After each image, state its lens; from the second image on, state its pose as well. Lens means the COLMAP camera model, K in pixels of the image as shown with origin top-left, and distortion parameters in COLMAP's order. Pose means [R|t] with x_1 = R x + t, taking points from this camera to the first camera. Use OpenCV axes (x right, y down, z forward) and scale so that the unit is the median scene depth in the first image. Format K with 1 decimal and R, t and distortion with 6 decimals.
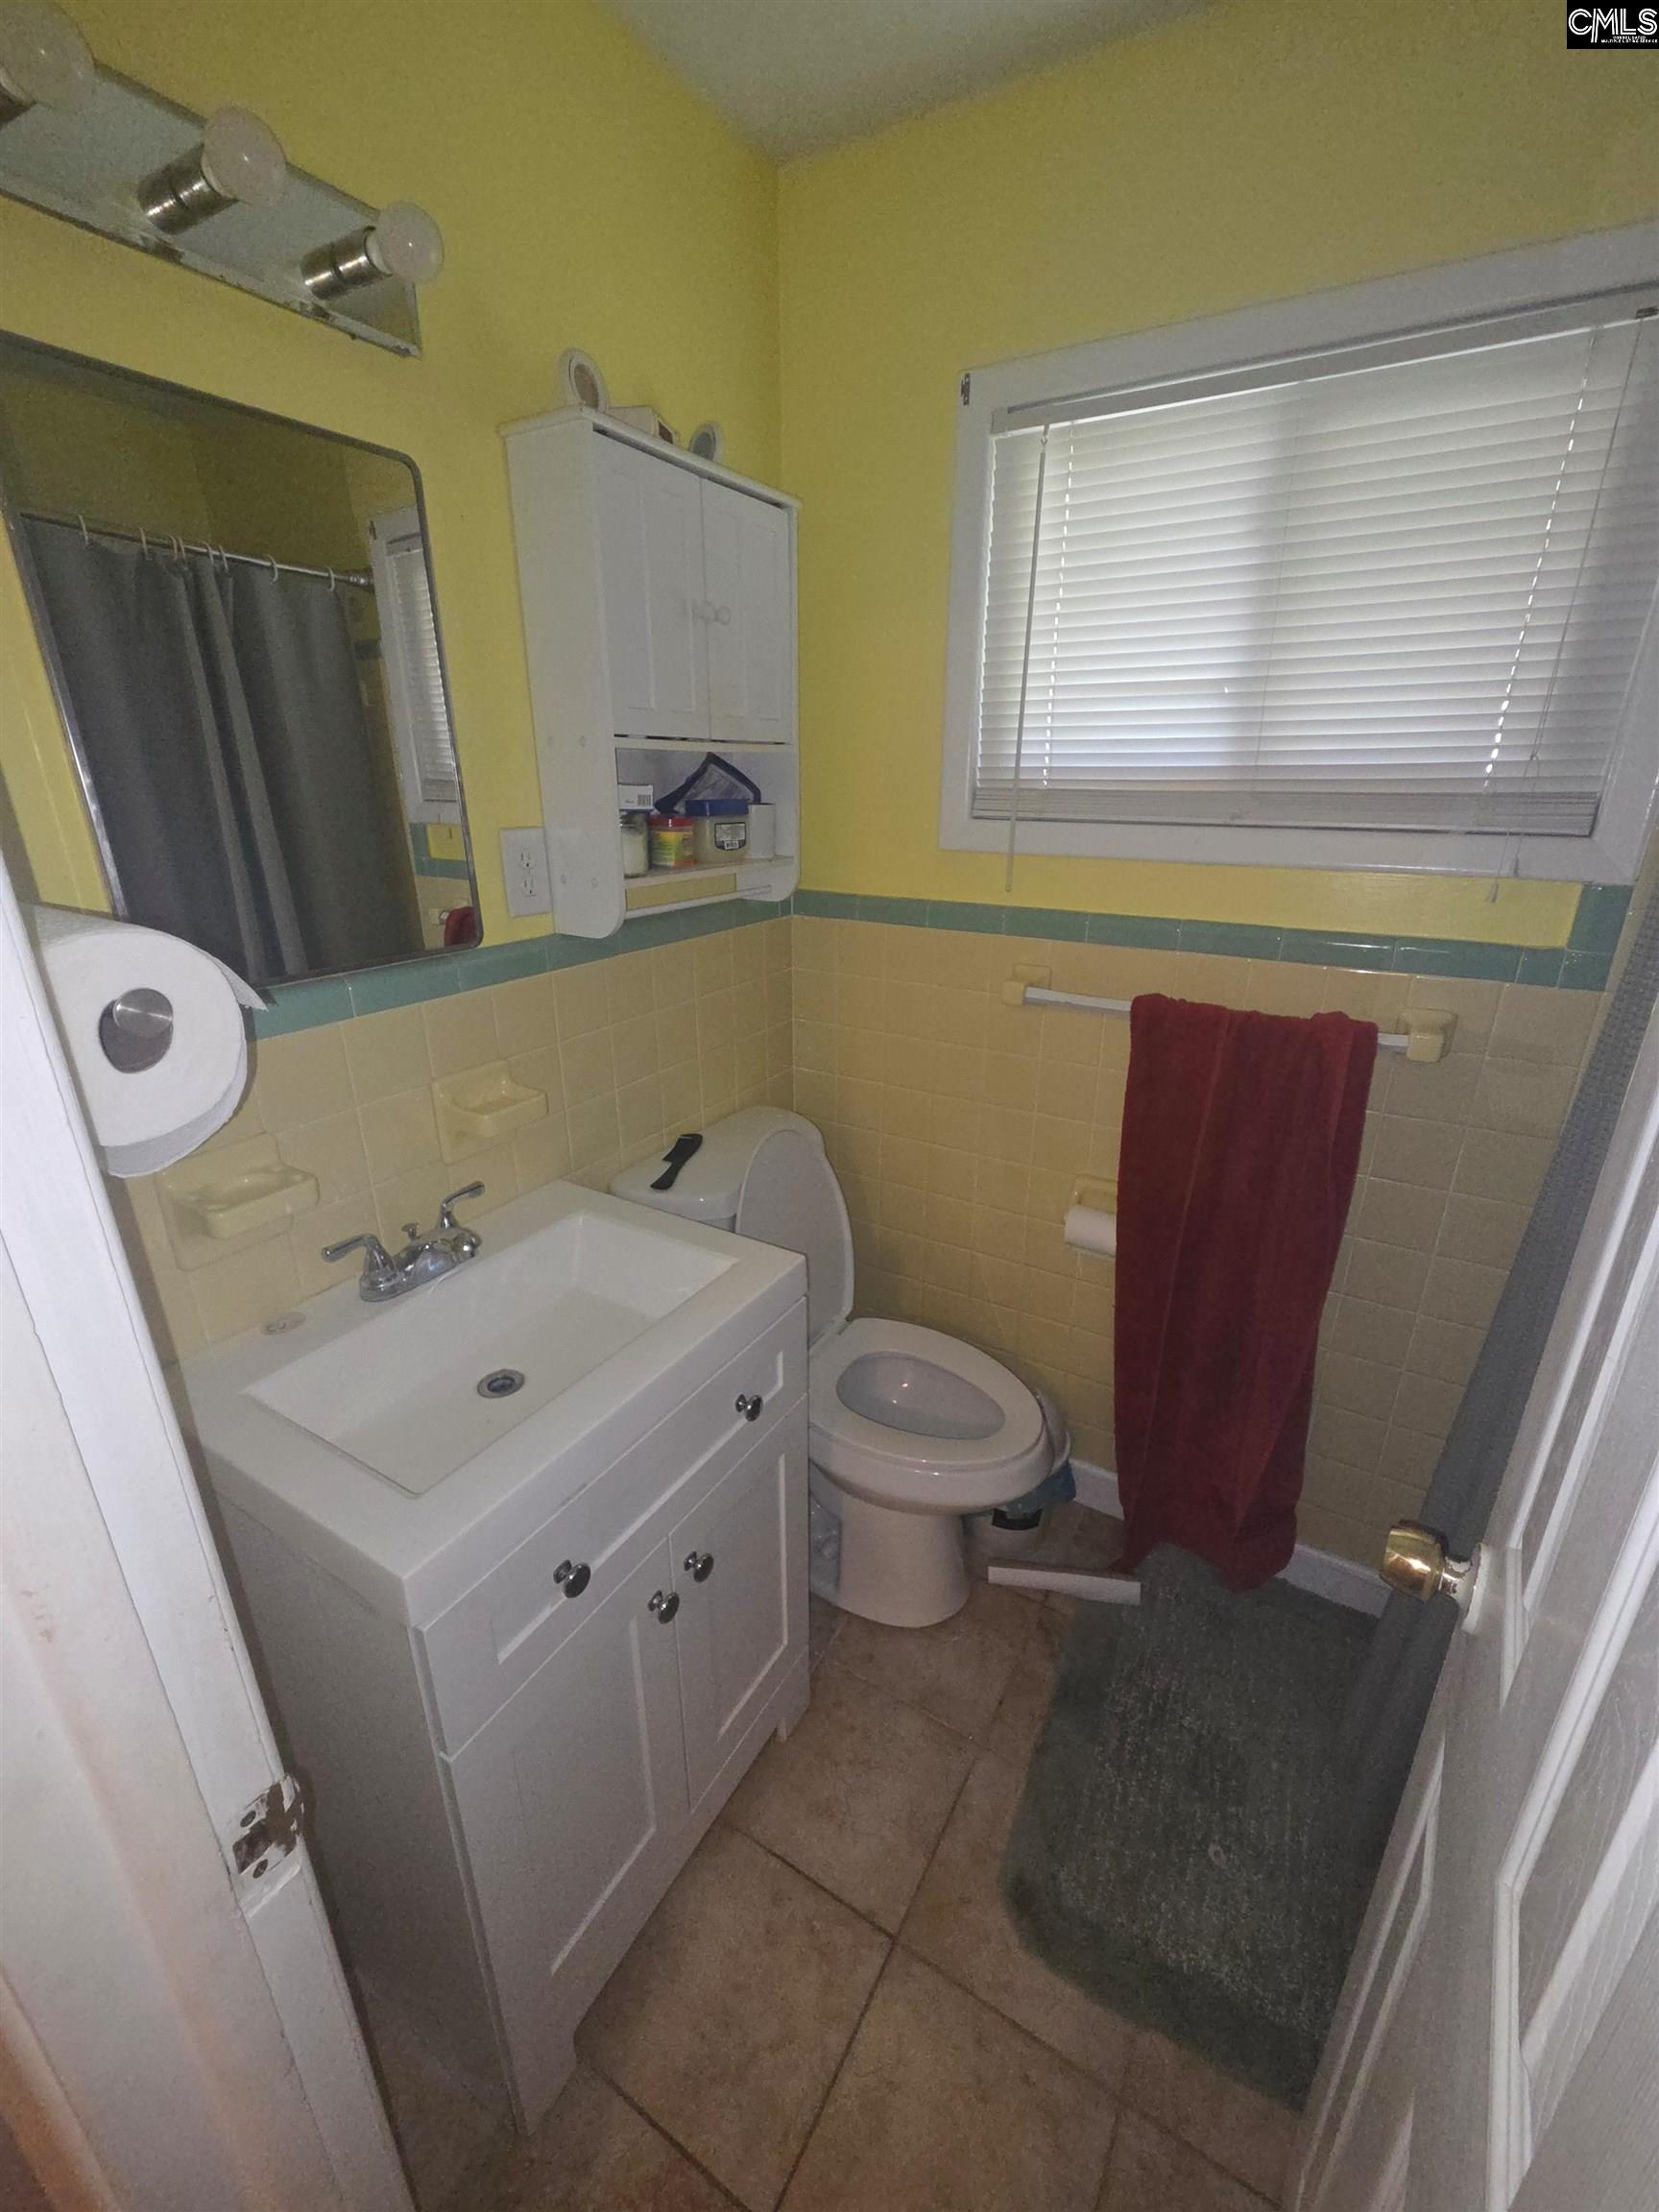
lens RADIAL K [[903.3, 0, 834.8], [0, 903.3, 1102.3], [0, 0, 1]] dist [0.007882, 0.000089]
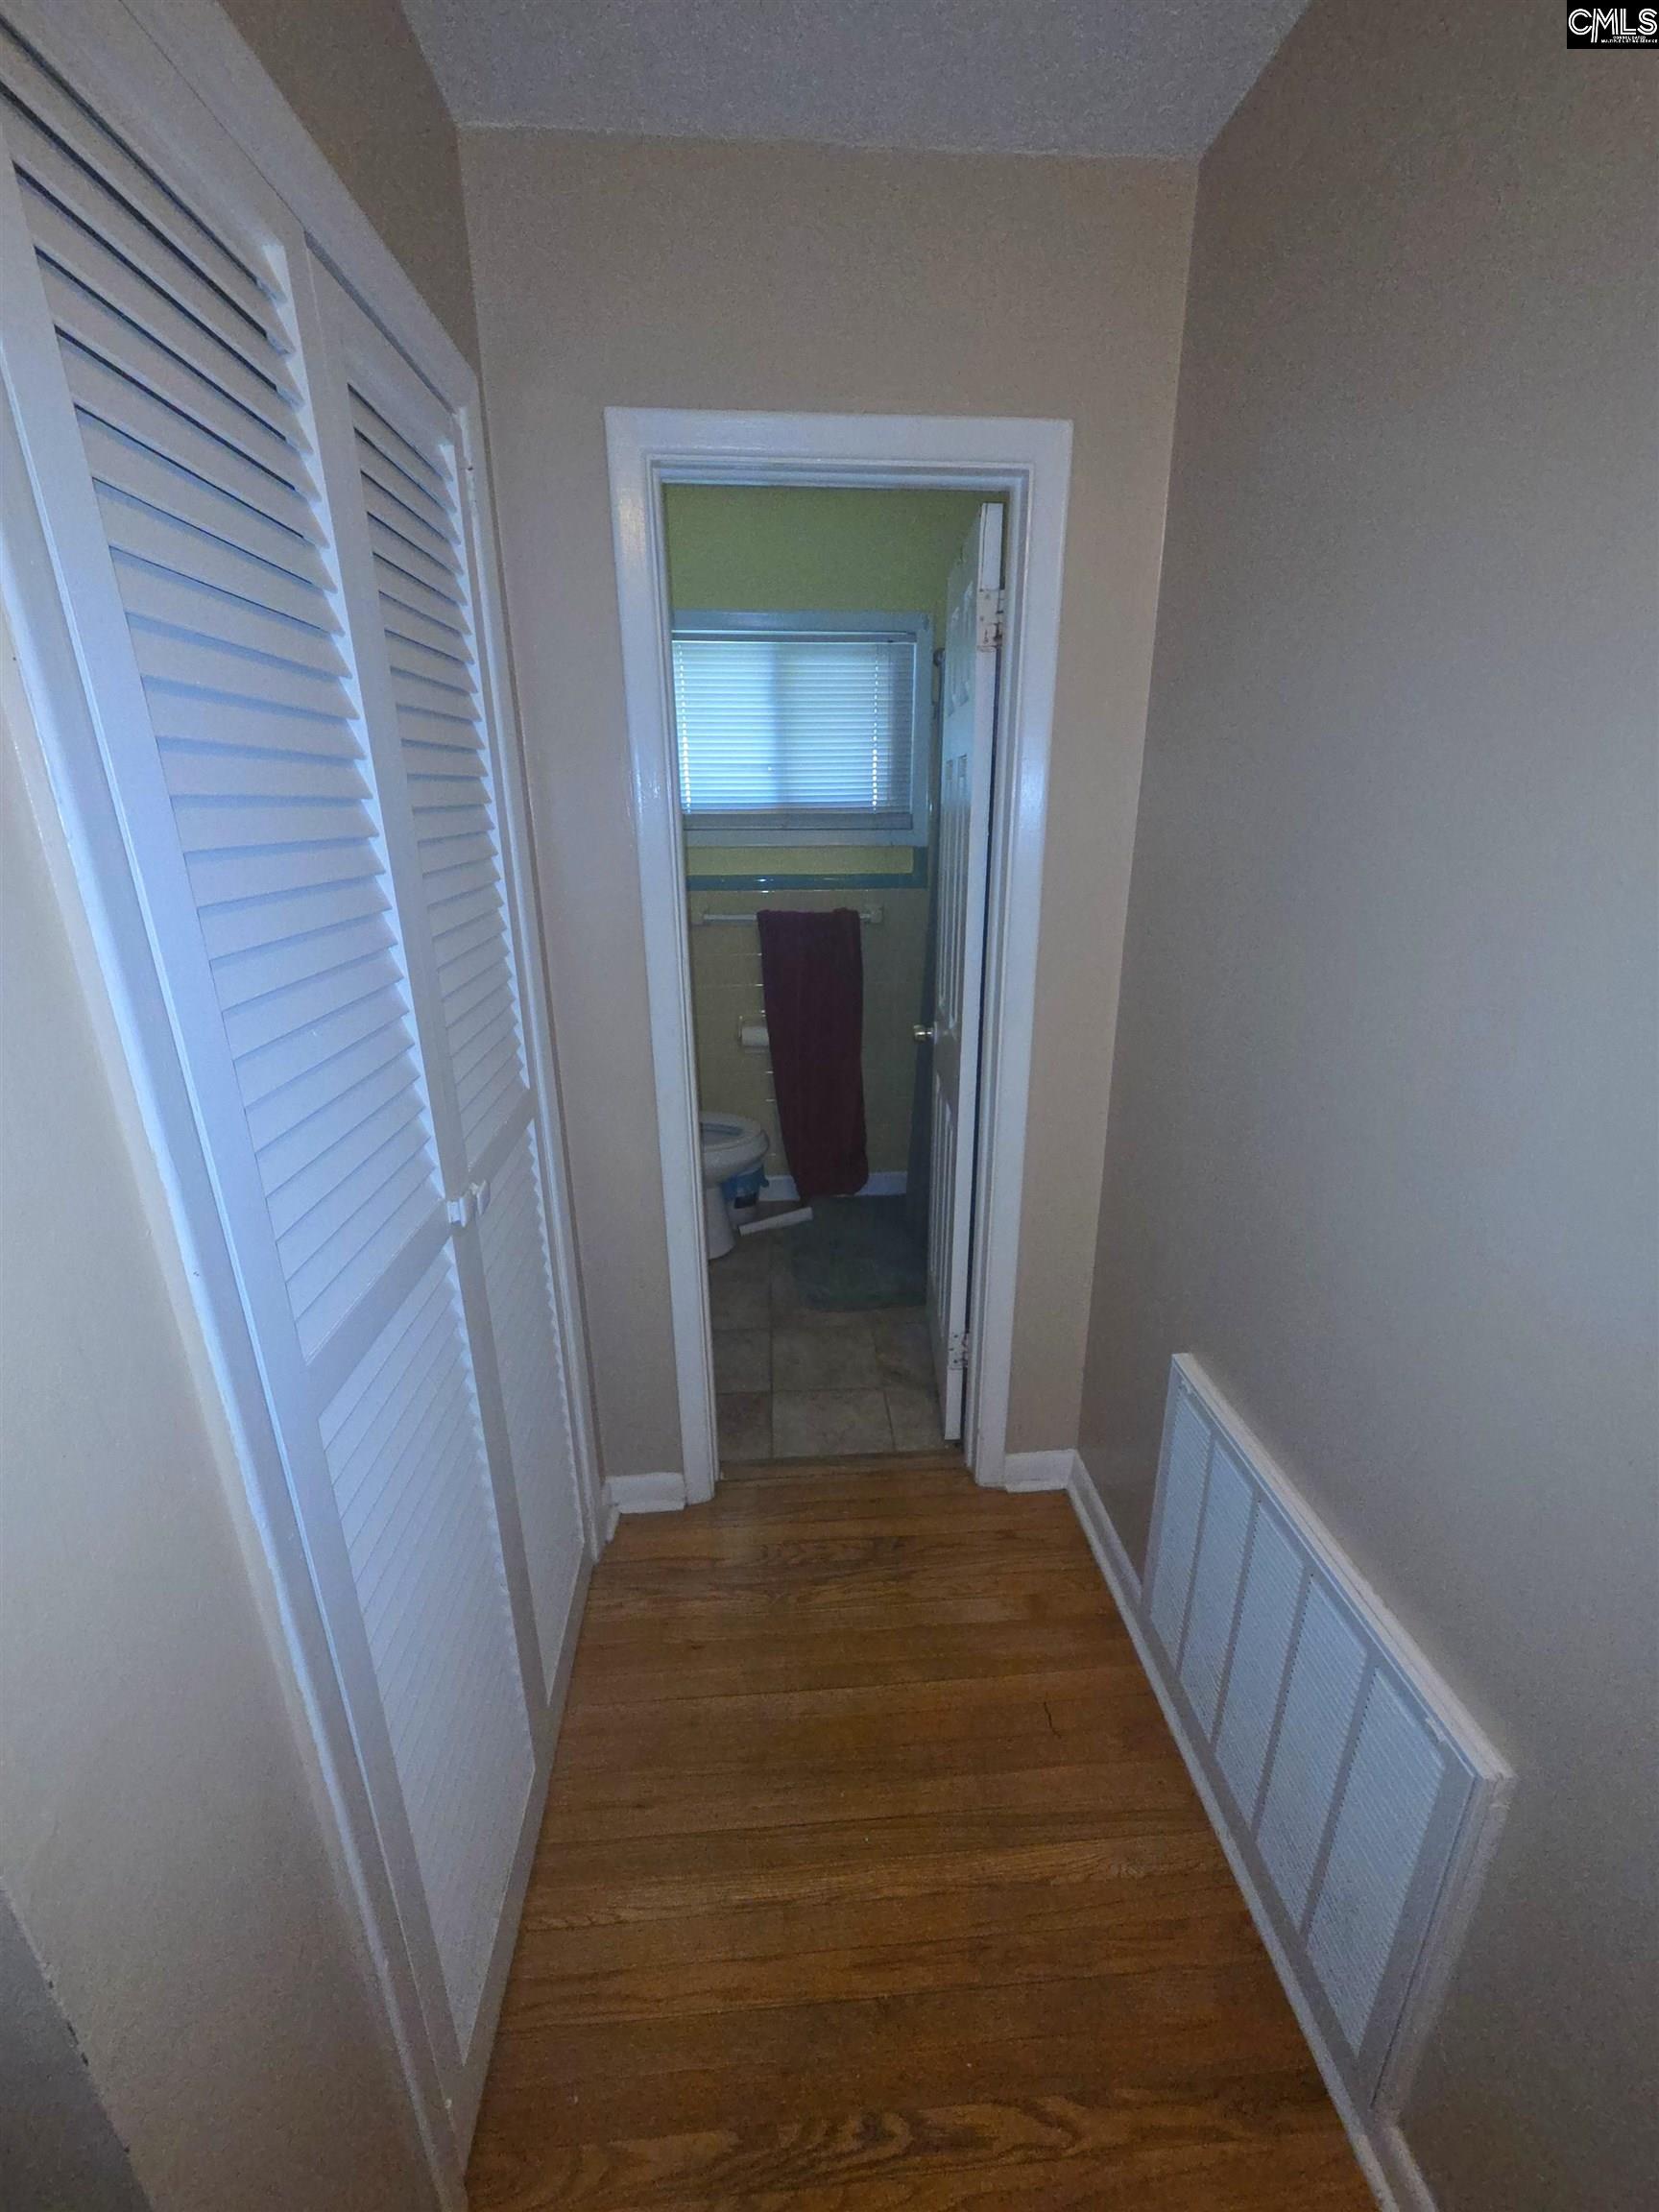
lens RADIAL K [[903.3, 0, 831.6], [0, 903.3, 1107.3], [0, 0, 1]] dist [0.007882, 0.000089]
pose [[0.818551, -0.193384, 0.540903, -0.819707], [0.206373, 0.977763, 0.037265, 0.309104], [-0.536082, 0.081125, 0.840259, -0.888272]]
